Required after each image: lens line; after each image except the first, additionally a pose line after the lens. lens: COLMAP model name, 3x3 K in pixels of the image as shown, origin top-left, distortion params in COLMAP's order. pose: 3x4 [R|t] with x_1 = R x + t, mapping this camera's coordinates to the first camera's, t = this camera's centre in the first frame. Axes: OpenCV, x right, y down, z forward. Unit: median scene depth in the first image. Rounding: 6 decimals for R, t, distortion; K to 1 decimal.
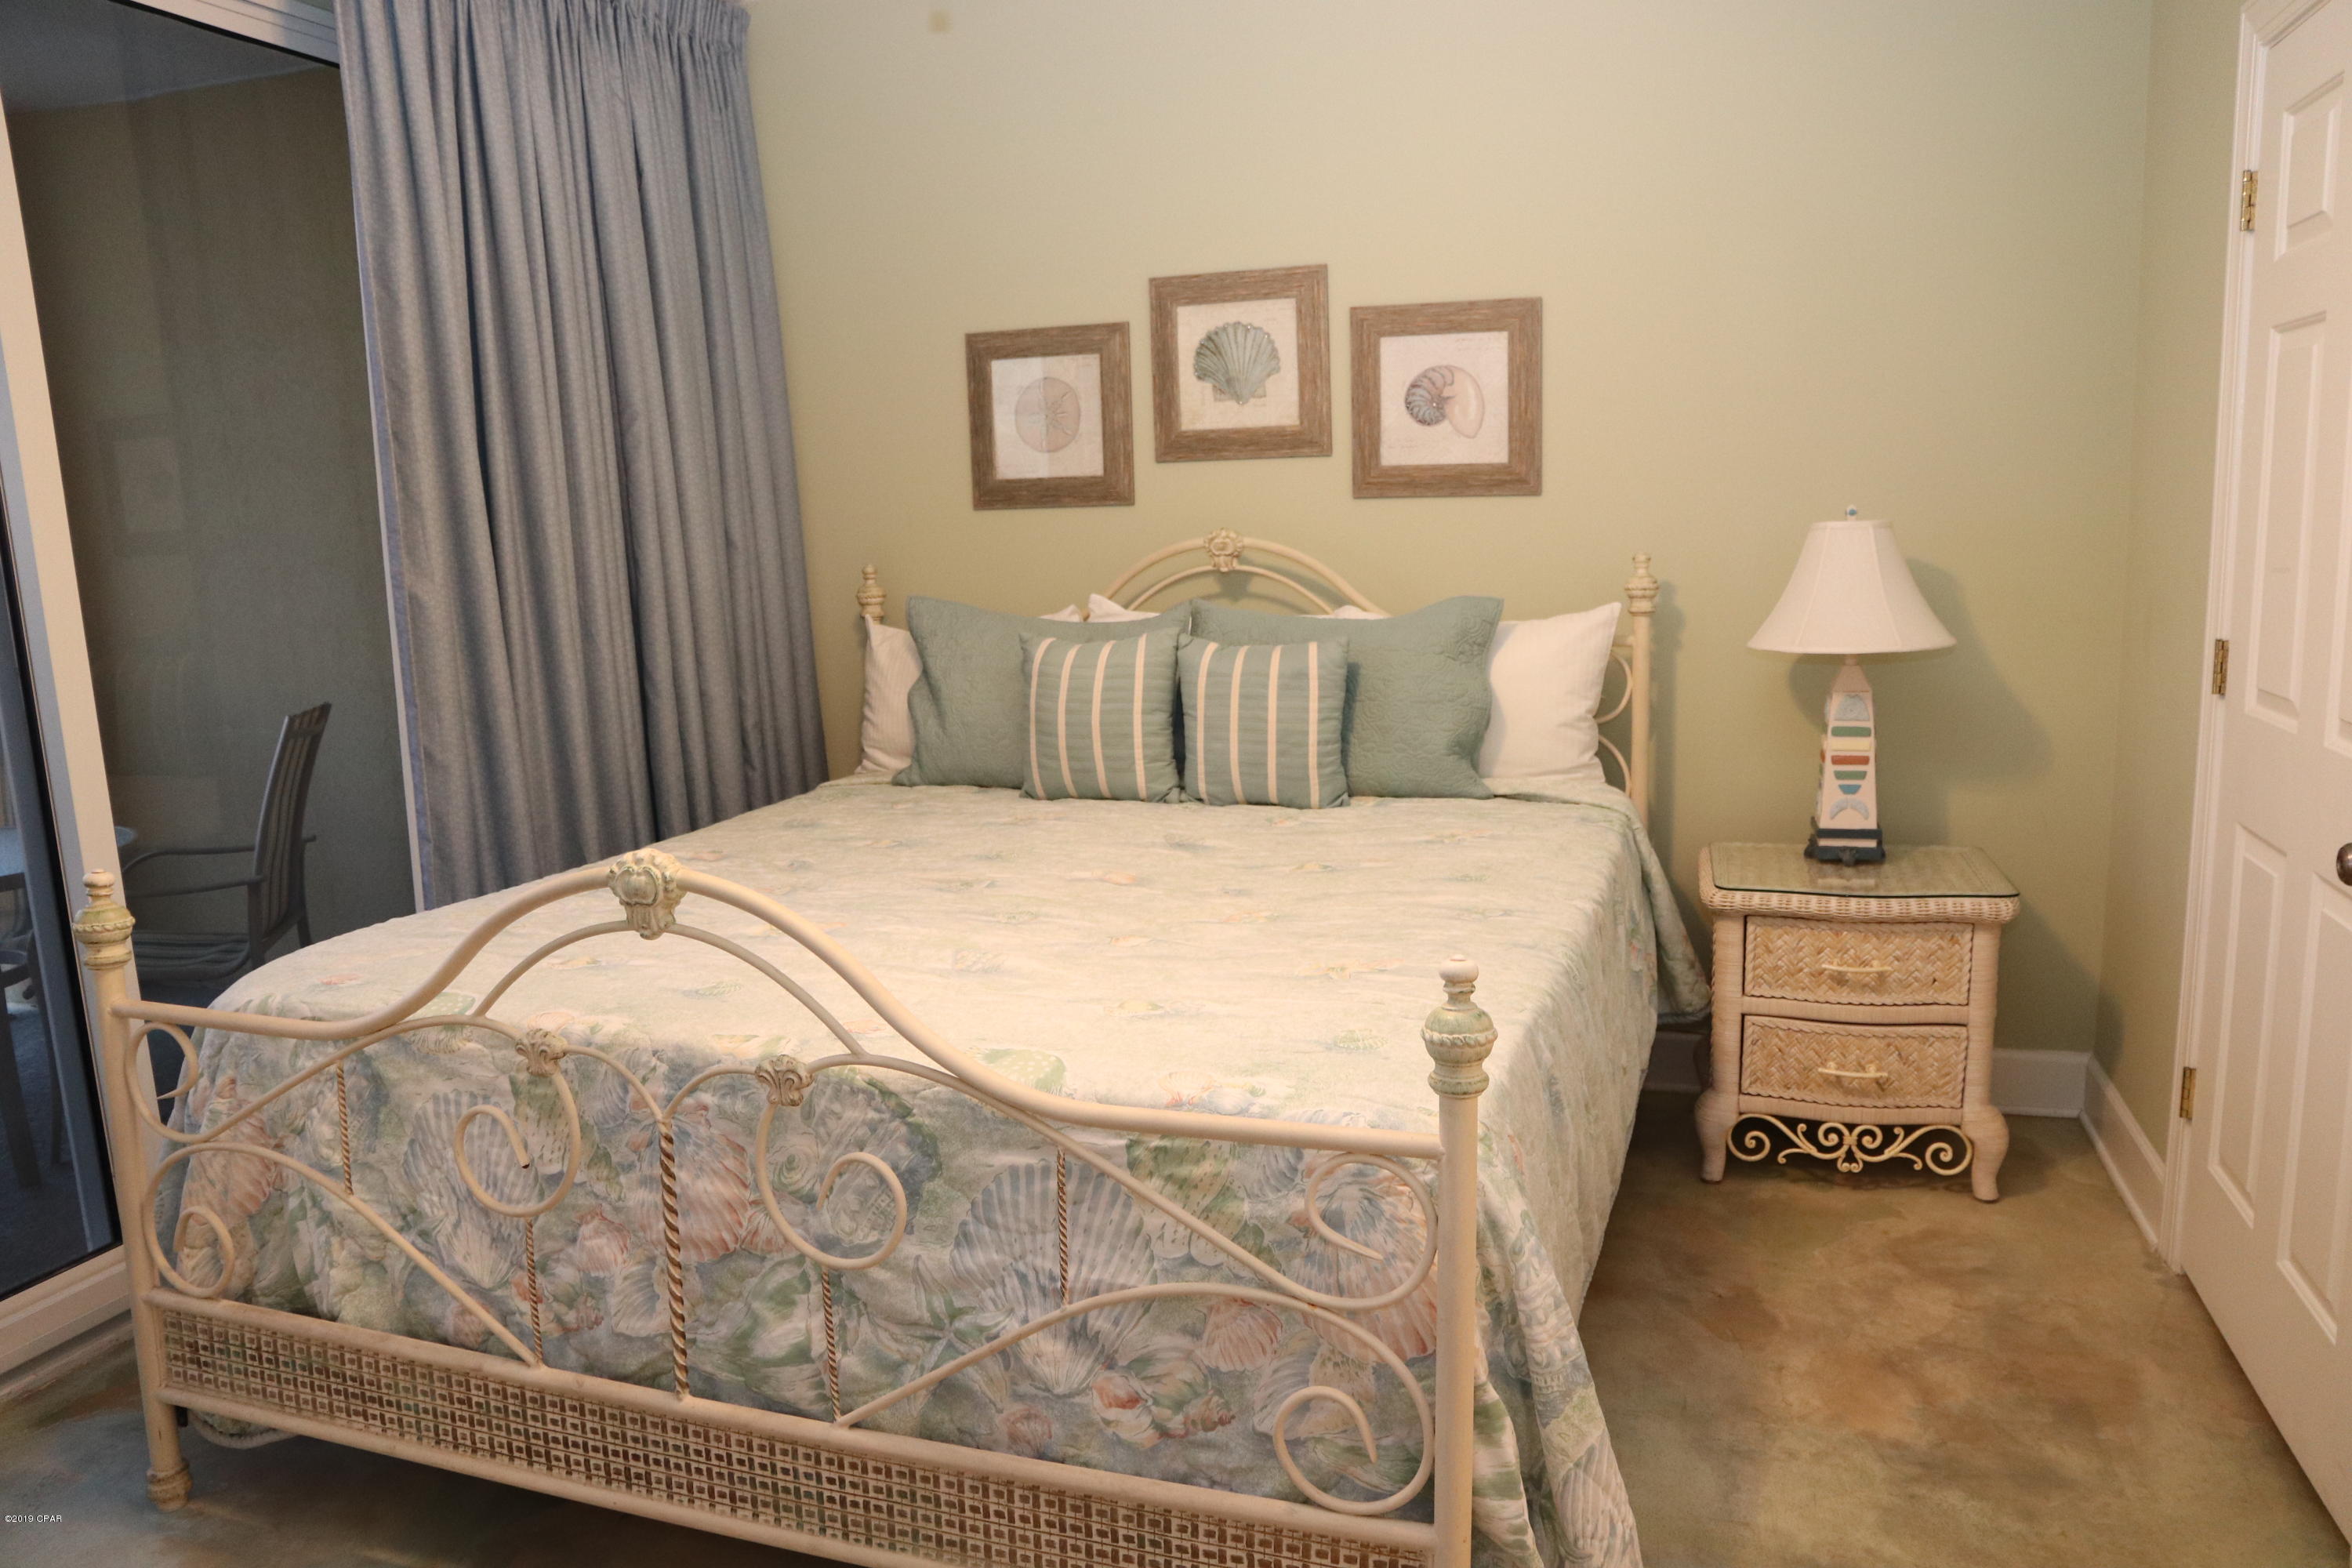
lens RADIAL K [[1630.0, 0, 1190.2], [0, 1630.0, 788.9], [0, 0, 1]] dist [-0.117825, 0.085296]
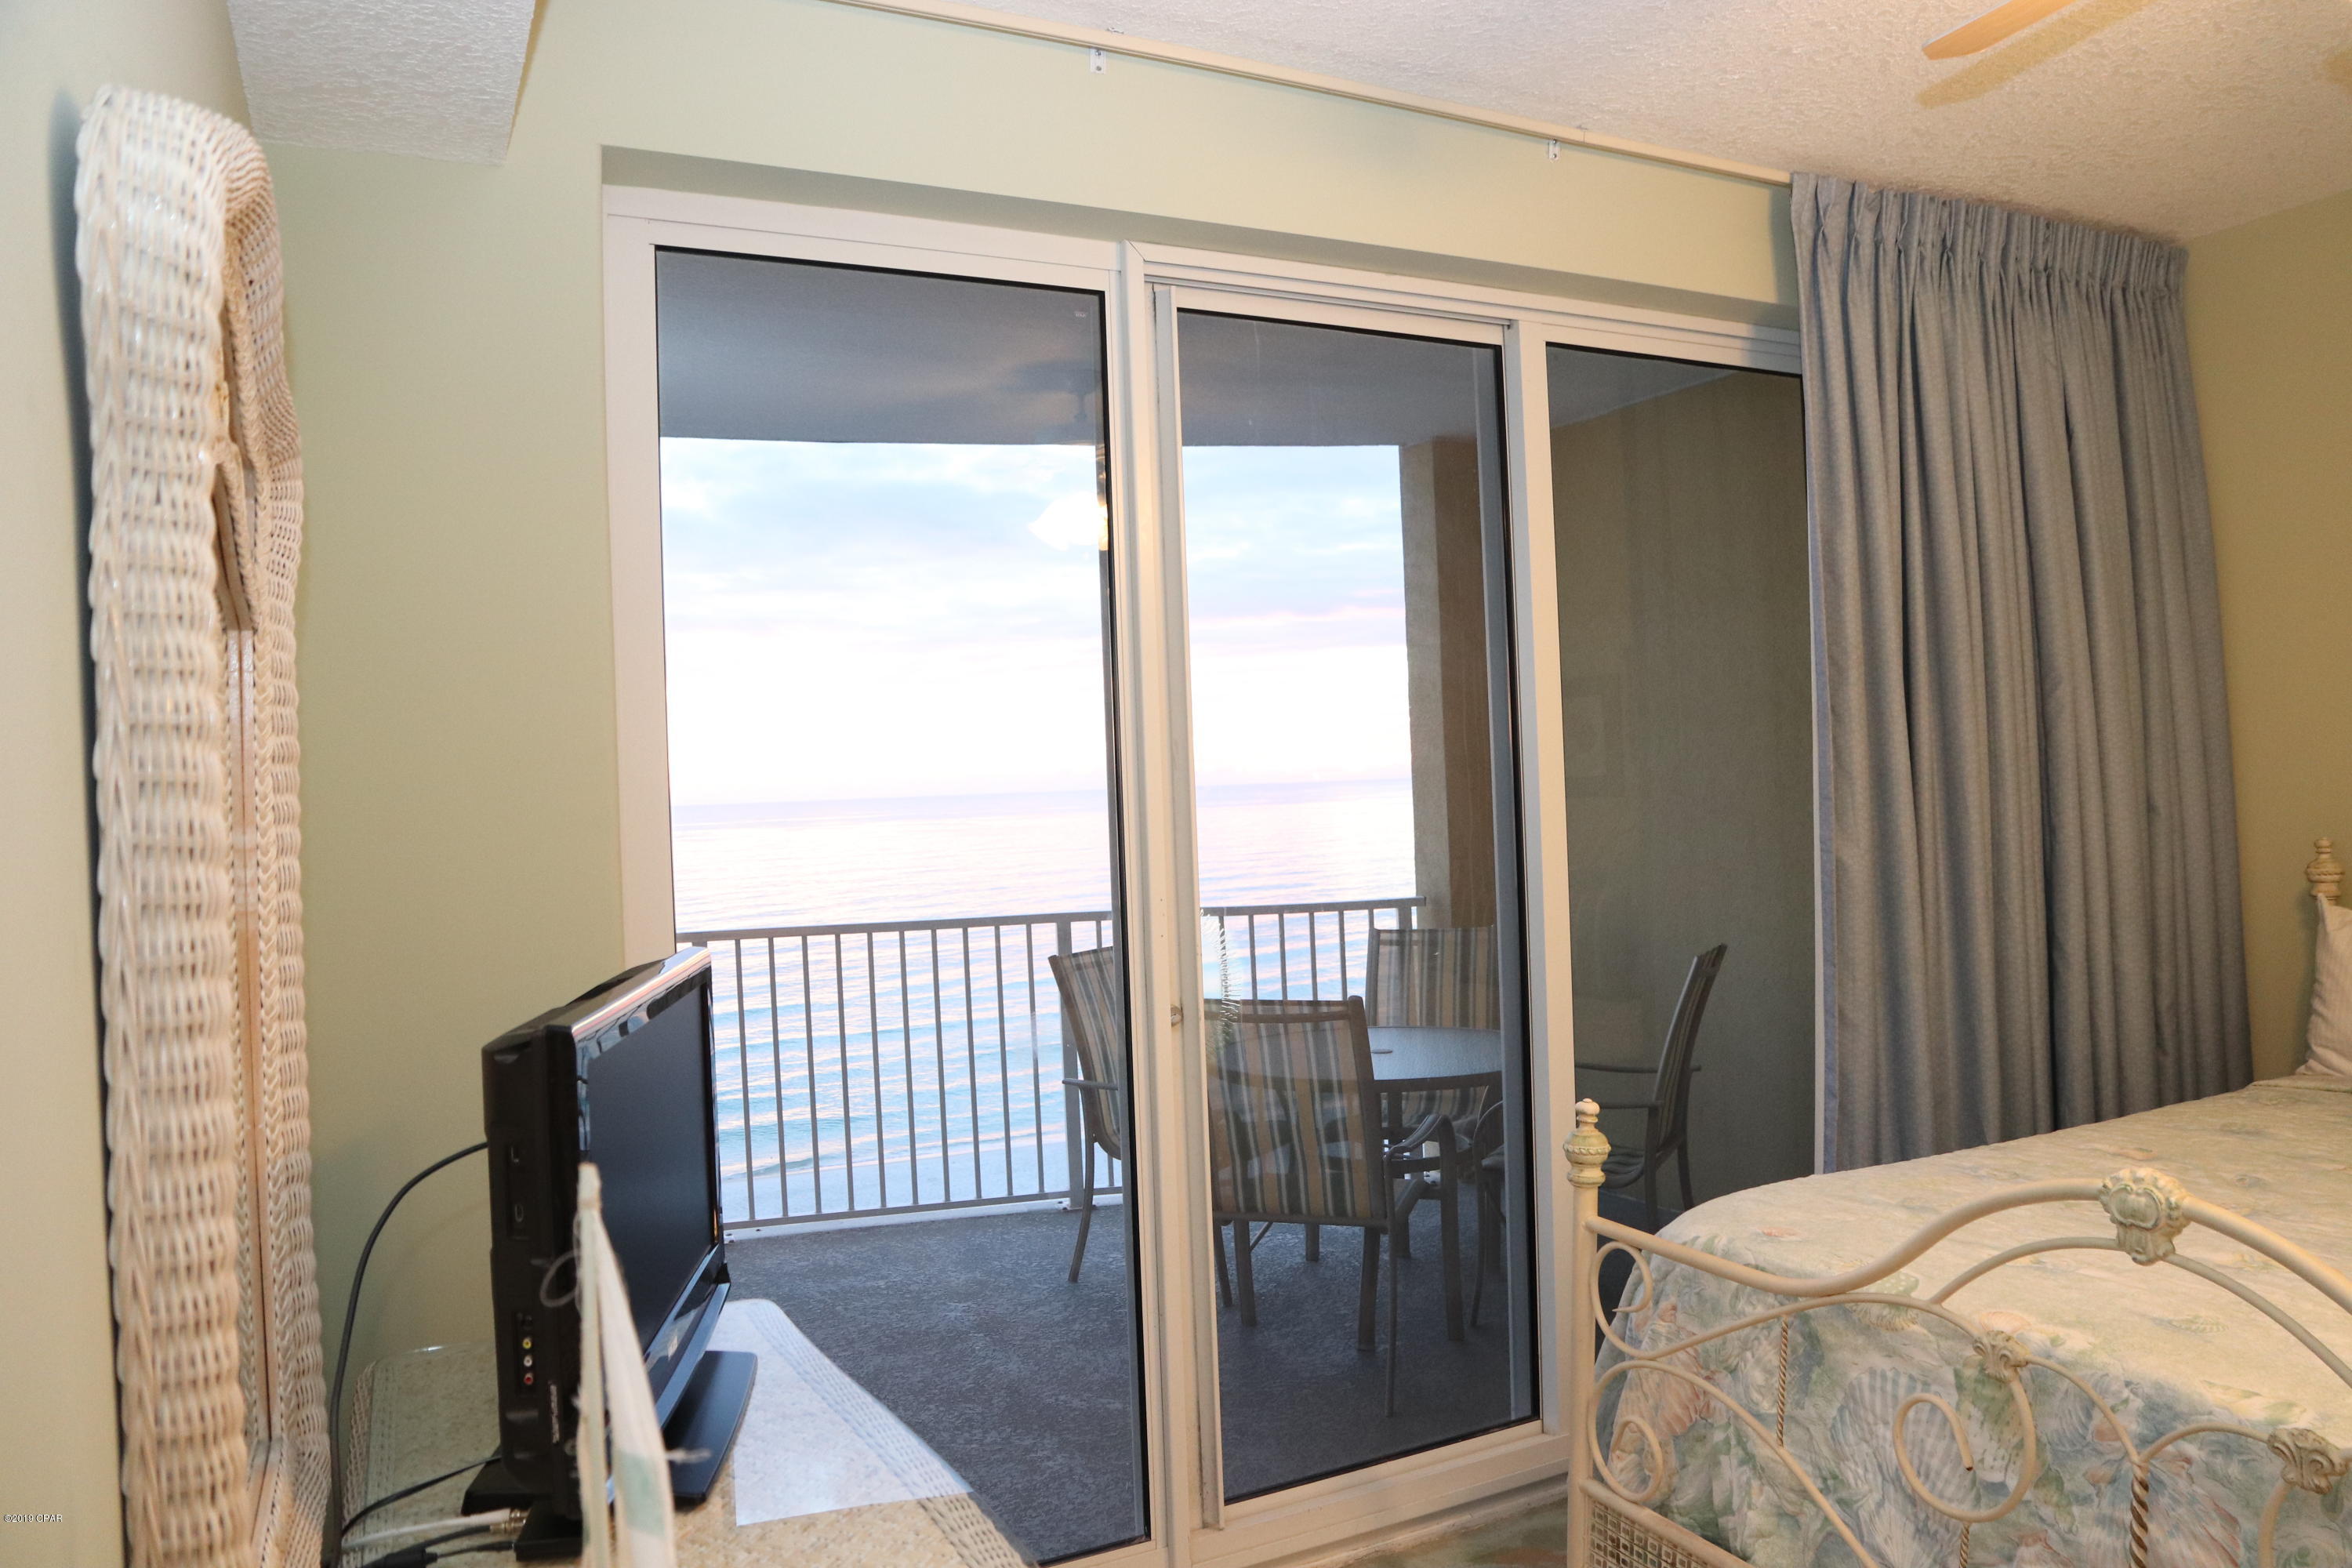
lens RADIAL K [[1624.2, 0, 1172.9], [0, 1624.2, 802.8], [0, 0, 1]] dist [-0.118525, 0.081820]
pose [[0.713880, 0.020216, -0.699976, -0.093520], [-0.109162, 0.990576, -0.082722, -0.032849], [0.691707, 0.135465, 0.709359, -0.071597]]
